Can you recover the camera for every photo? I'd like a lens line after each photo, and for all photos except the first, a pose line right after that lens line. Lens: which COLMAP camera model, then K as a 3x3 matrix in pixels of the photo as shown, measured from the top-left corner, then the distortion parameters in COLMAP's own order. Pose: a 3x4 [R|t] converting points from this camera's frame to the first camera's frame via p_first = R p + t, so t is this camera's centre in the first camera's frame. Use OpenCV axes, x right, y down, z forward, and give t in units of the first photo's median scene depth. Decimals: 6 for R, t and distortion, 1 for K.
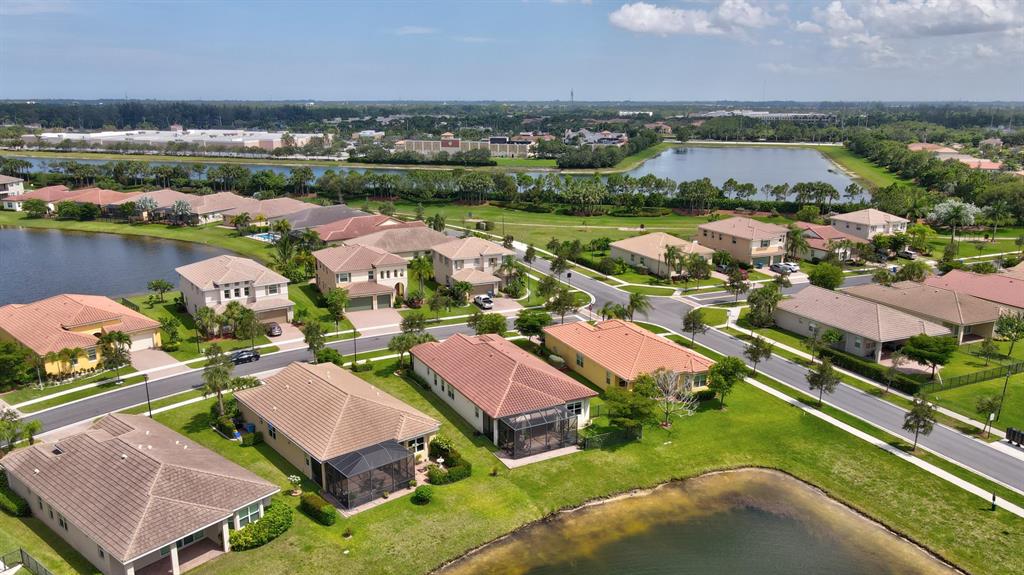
lens RADIAL K [[755.6, 0, 508.6], [0, 755.6, 287.0], [0, 0, 1]] dist [-0.014823, 0.049661]
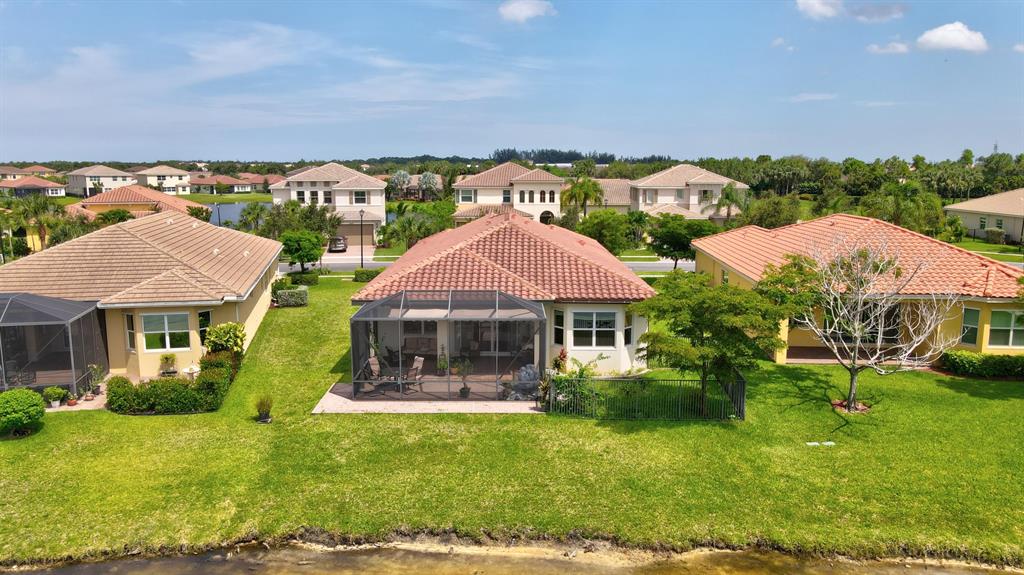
lens RADIAL K [[753.6, 0, 507.2], [0, 753.6, 290.7], [0, 0, 1]] dist [0.007202, 0.007344]
pose [[0.881550, 0.073355, -0.466356, 0.145449], [-0.111009, 0.992365, -0.053747, 0.106722], [0.458853, 0.099150, 0.882963, 0.398667]]
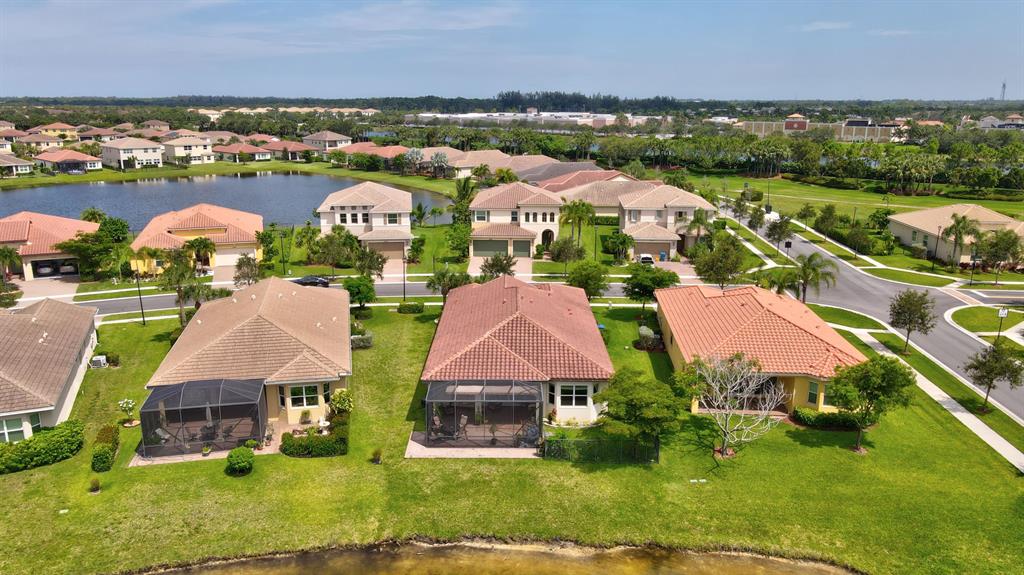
lens RADIAL K [[755.6, 0, 508.6], [0, 755.6, 287.0], [0, 0, 1]] dist [-0.014823, 0.049661]
pose [[0.880250, 0.113369, -0.460769, 0.201122], [-0.113842, 0.993135, 0.026871, 0.039483], [0.460652, 0.028802, 0.887113, 0.265142]]
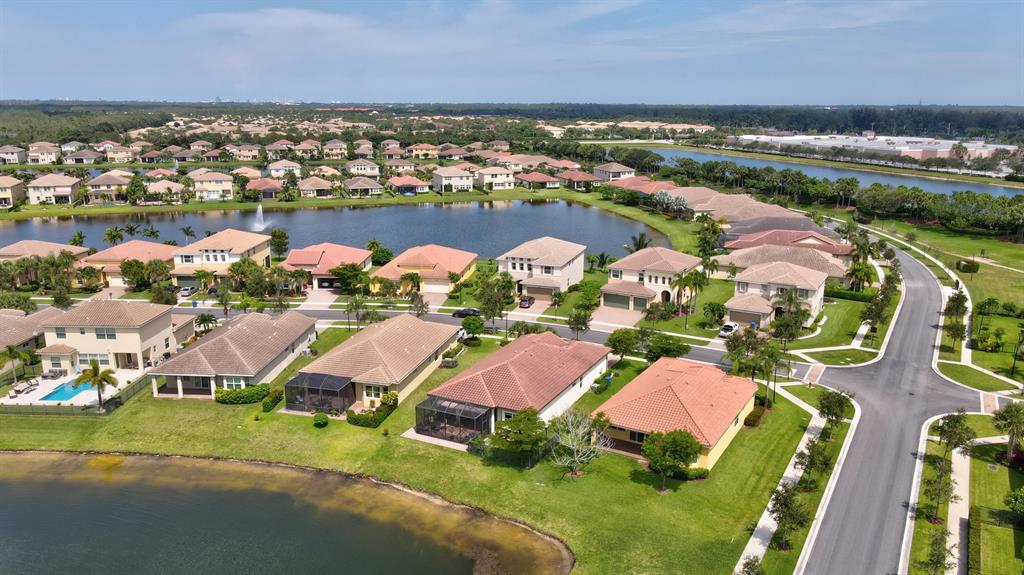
lens RADIAL K [[755.6, 0, 508.6], [0, 755.6, 287.0], [0, 0, 1]] dist [-0.014823, 0.049661]
pose [[0.573895, 0.194269, -0.795553, 0.529330], [-0.199760, 0.975319, 0.094064, -0.062758], [0.794192, 0.104937, 0.598538, 0.245864]]
